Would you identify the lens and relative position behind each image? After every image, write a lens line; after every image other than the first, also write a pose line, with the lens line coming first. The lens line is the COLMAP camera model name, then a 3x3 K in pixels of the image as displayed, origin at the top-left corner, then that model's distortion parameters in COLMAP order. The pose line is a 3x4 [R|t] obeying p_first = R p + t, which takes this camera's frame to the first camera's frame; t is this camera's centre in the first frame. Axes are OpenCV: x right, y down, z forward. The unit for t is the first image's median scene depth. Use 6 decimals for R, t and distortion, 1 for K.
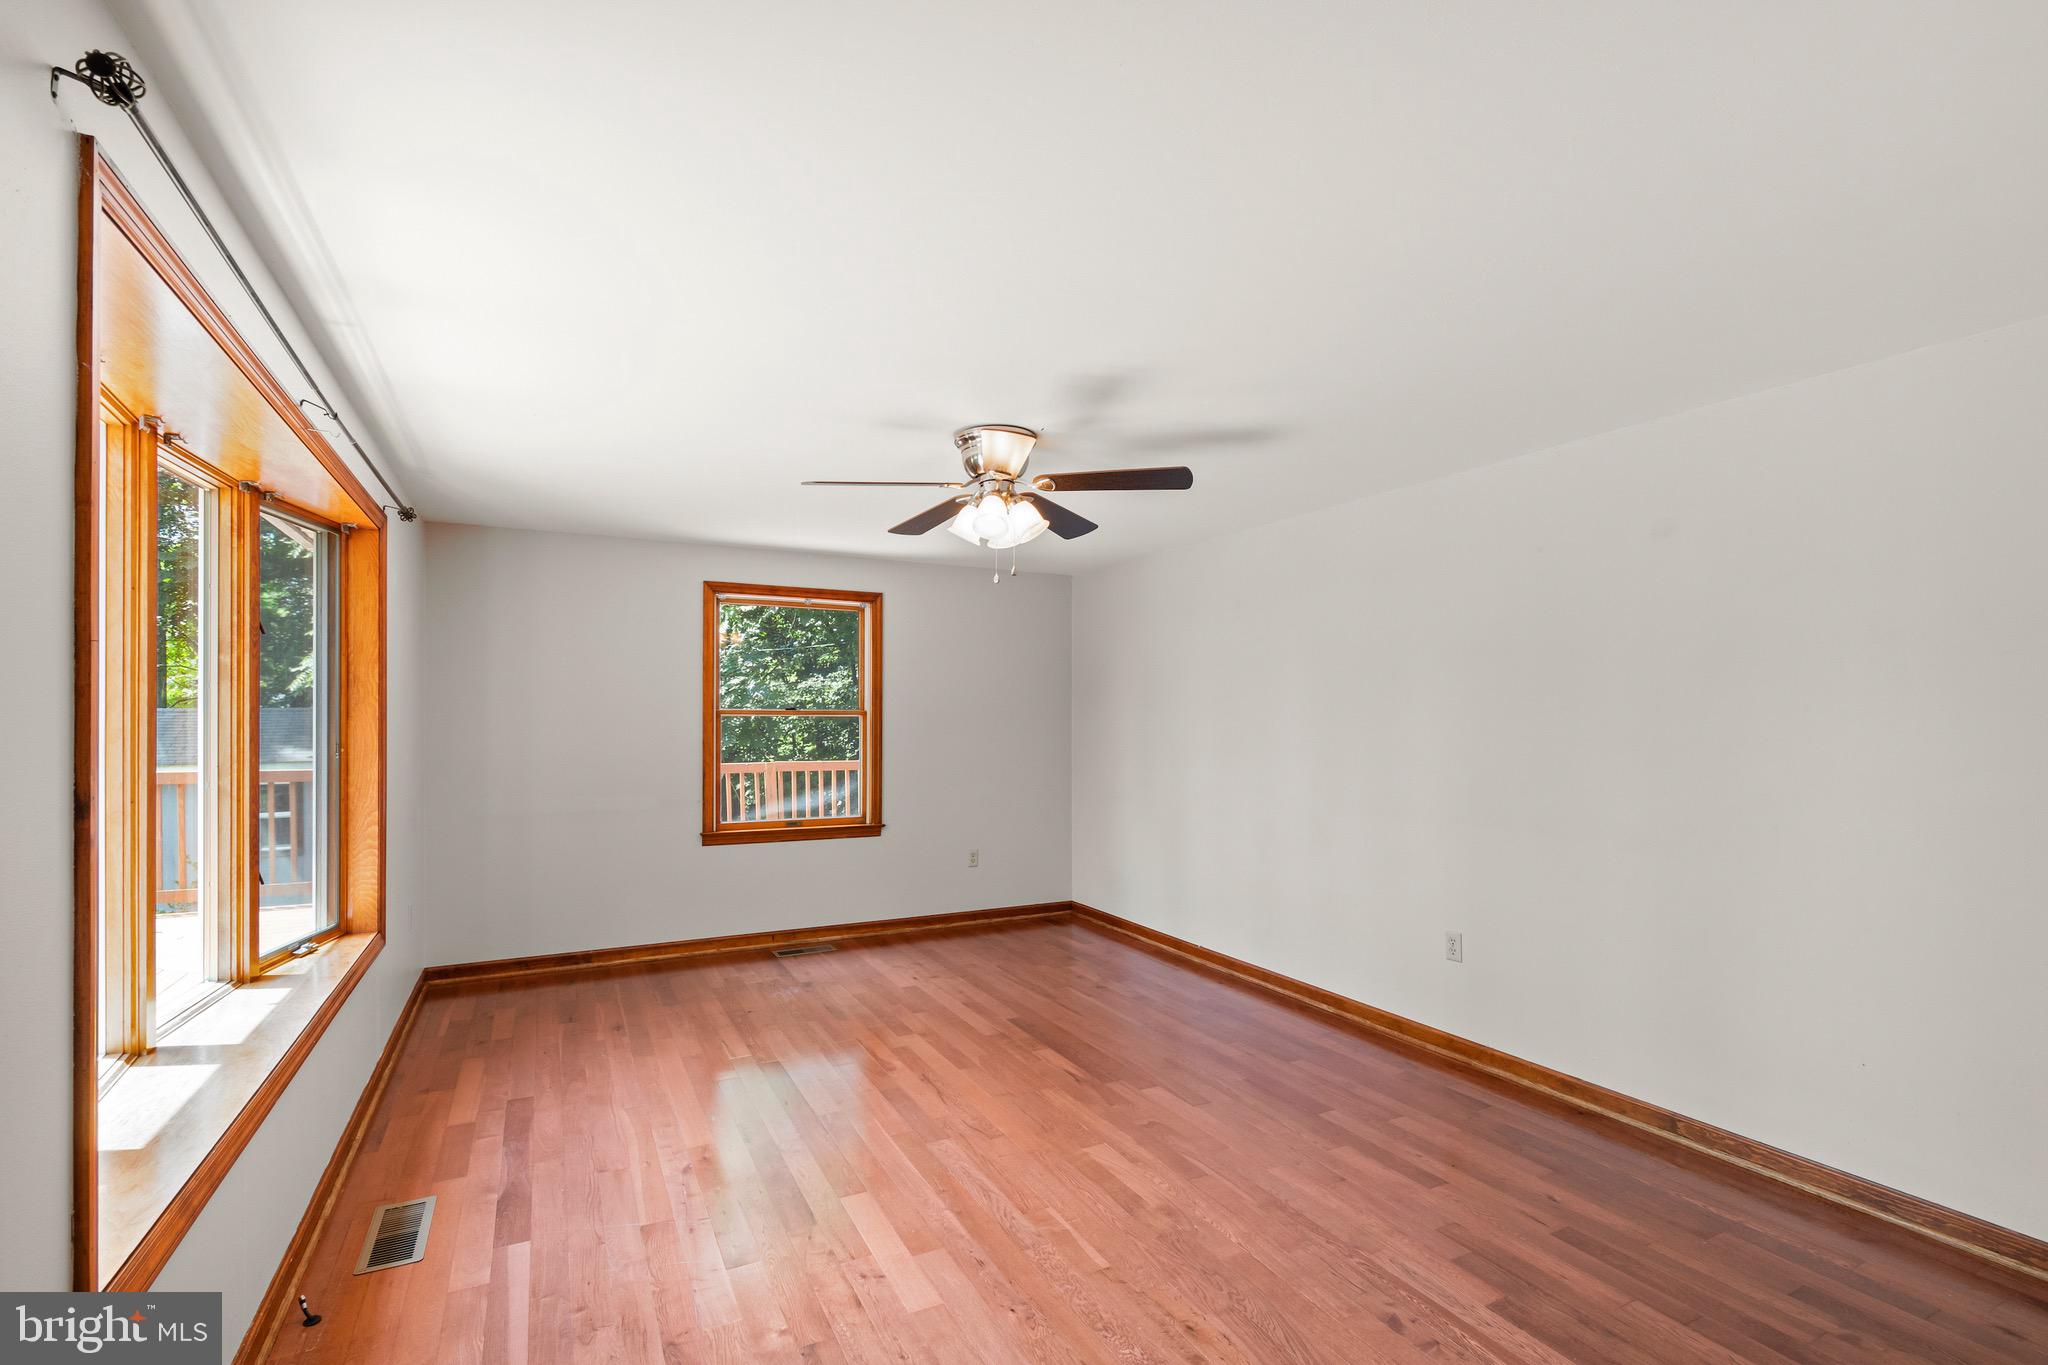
lens RADIAL K [[907.6, 0, 1022.7], [0, 907.6, 719.9], [0, 0, 1]] dist [-0.000022, -0.000043]
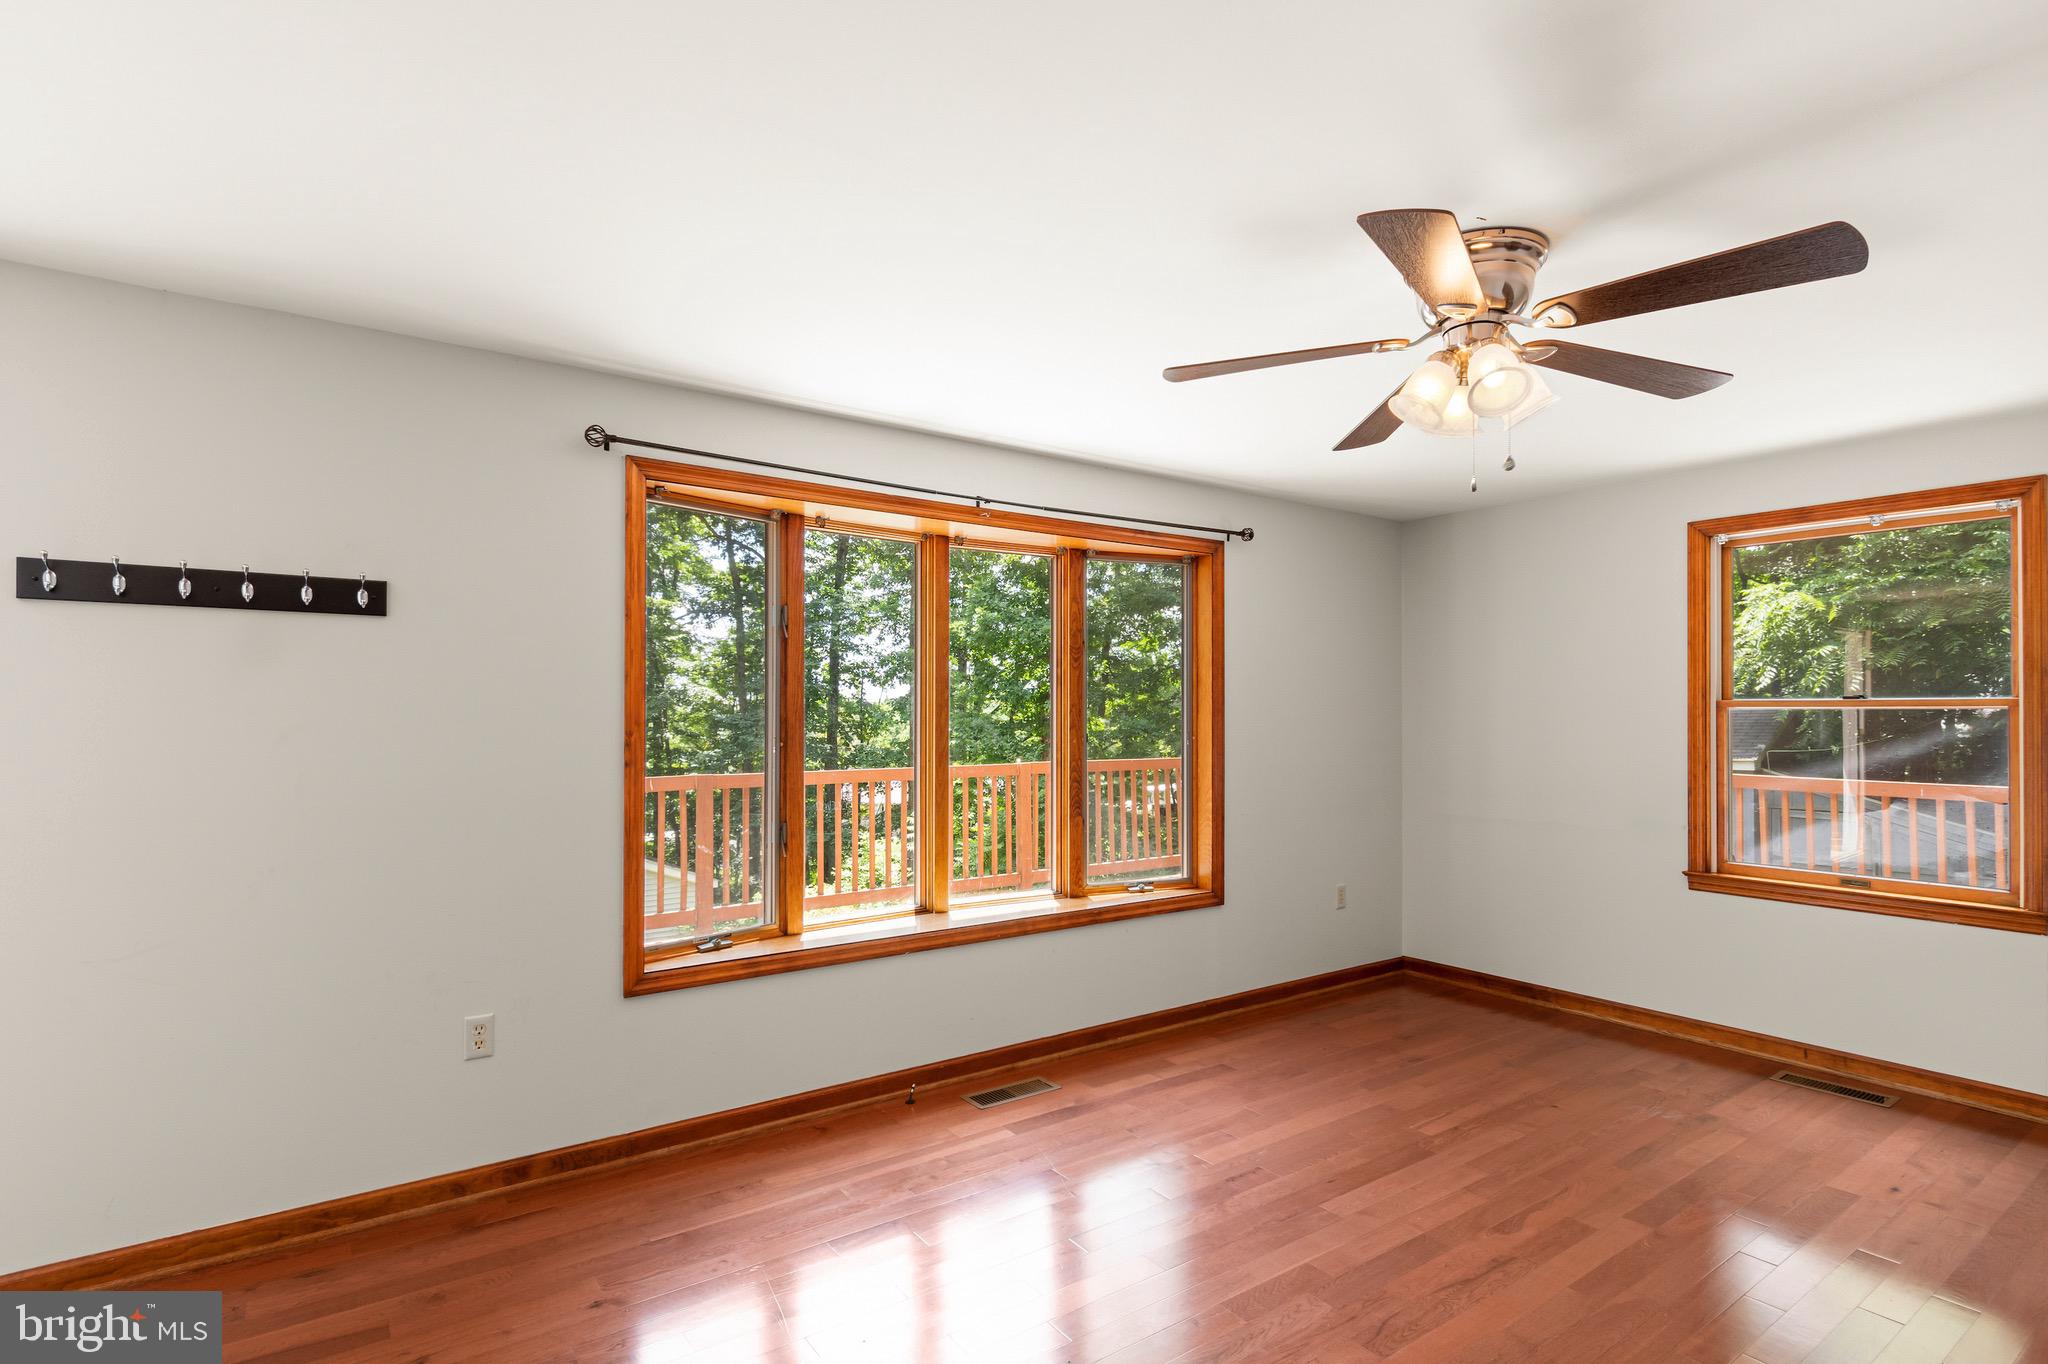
lens RADIAL K [[1021.9, 0, 1027.7], [0, 1021.9, 711.7], [0, 0, 1]] dist [-0.000253, 0.000252]
pose [[0.144962, -0.001570, -0.989436, 0.421077], [0.000325, 0.999999, -0.001539, -0.001699], [0.989437, -0.000098, 0.144962, 0.403833]]
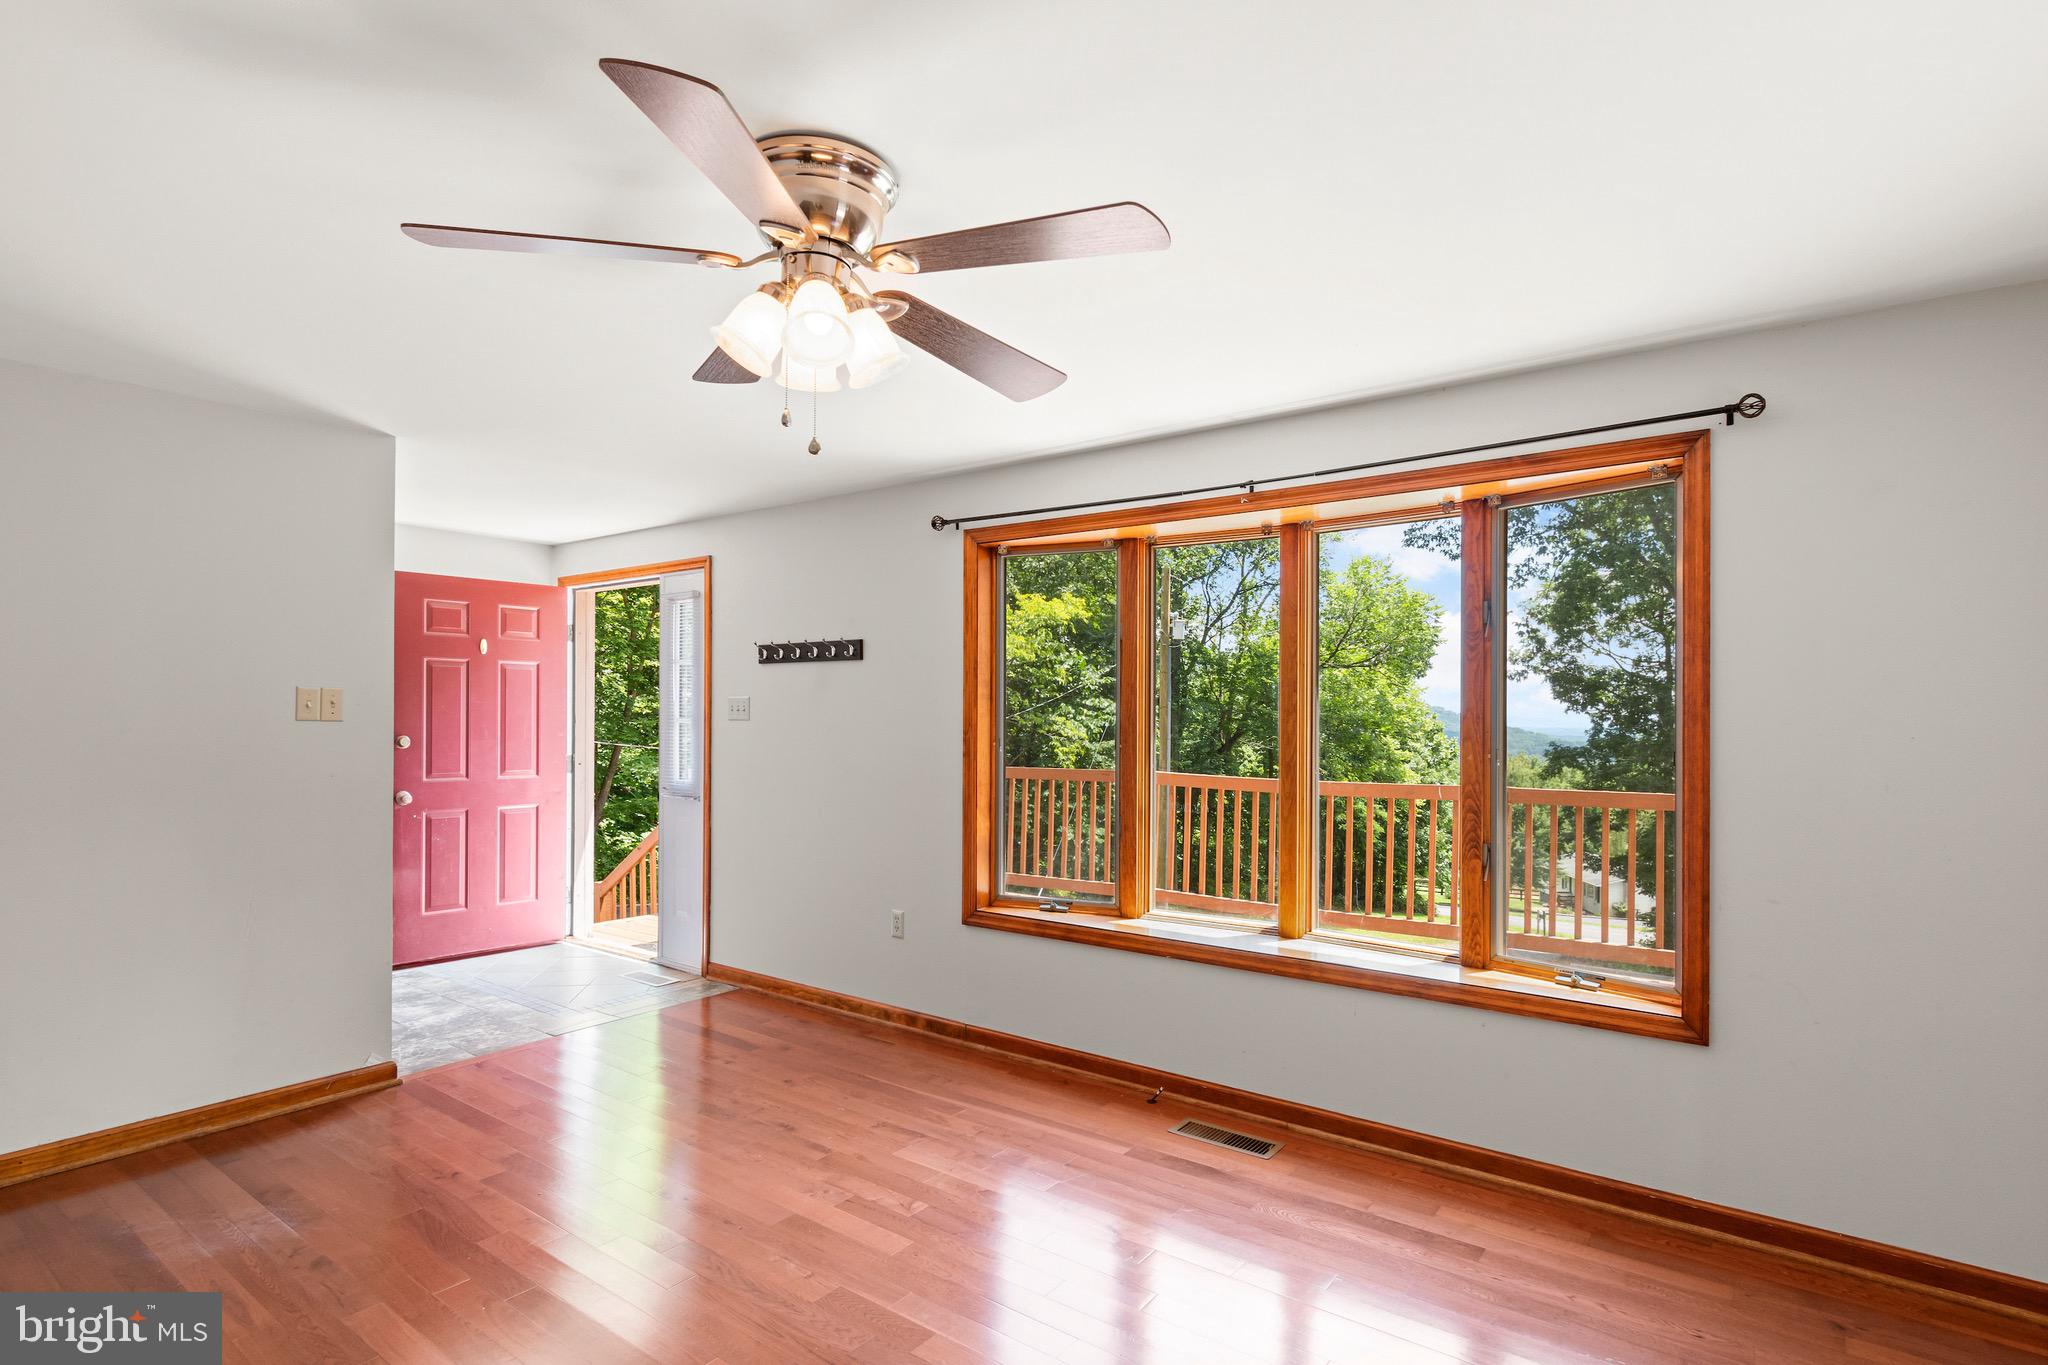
lens RADIAL K [[1021.9, 0, 1027.7], [0, 1021.9, 712.2], [0, 0, 1]] dist [-0.000253, 0.000252]
pose [[-0.898850, -0.004139, -0.438237, 0.090659], [-0.002782, 0.999989, -0.003737, -0.003337], [0.438248, -0.002140, -0.898852, 1.058237]]
